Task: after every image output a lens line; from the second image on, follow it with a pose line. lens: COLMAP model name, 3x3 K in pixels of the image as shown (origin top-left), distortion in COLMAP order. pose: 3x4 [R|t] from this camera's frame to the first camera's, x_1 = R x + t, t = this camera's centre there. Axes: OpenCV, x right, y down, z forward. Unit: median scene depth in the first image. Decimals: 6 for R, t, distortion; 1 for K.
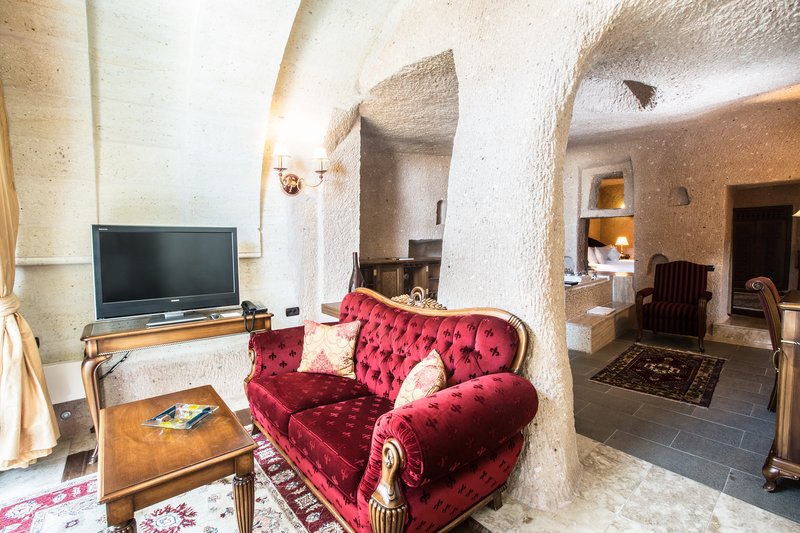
lens RADIAL K [[362.5, 0, 395.2], [0, 362.5, 262.3], [0, 0, 1]] dist [-0.043518, 0.014269]
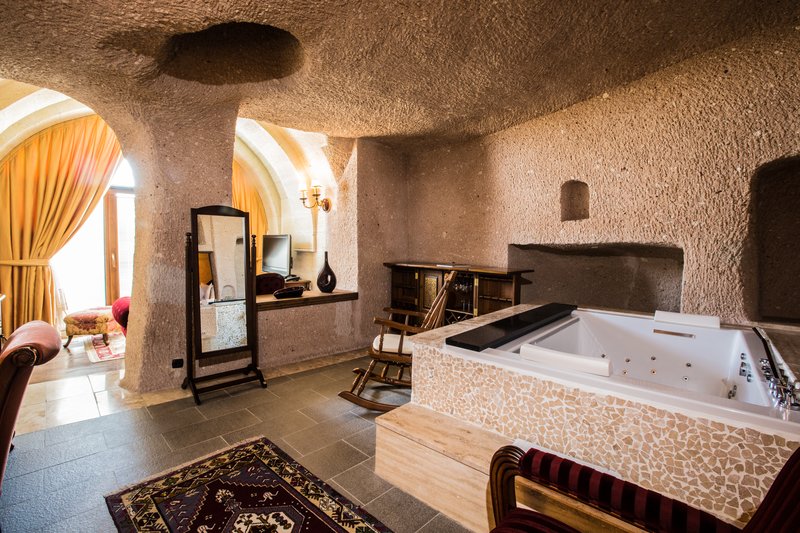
lens RADIAL K [[362.5, 0, 395.2], [0, 362.5, 262.3], [0, 0, 1]] dist [-0.043518, 0.014269]
pose [[0.077605, 0.063591, -0.994954, 0.915515], [-0.070374, 0.995824, 0.058158, -0.061562], [0.994497, 0.065505, 0.081756, 0.857010]]
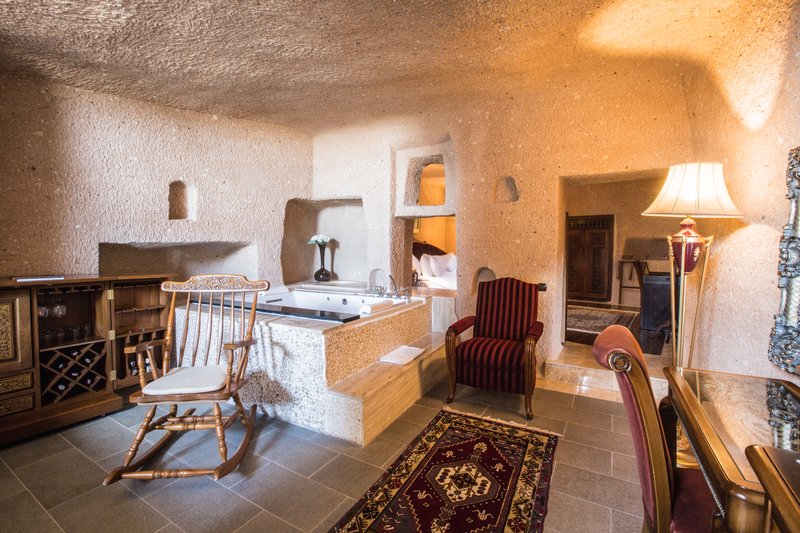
lens RADIAL K [[362.5, 0, 395.2], [0, 362.5, 262.3], [0, 0, 1]] dist [-0.043518, 0.014269]
pose [[0.948563, 0.002318, 0.316579, 0.366852], [0.002300, 0.999896, -0.014212, -0.026321], [-0.316579, 0.014209, 0.948460, 0.386757]]
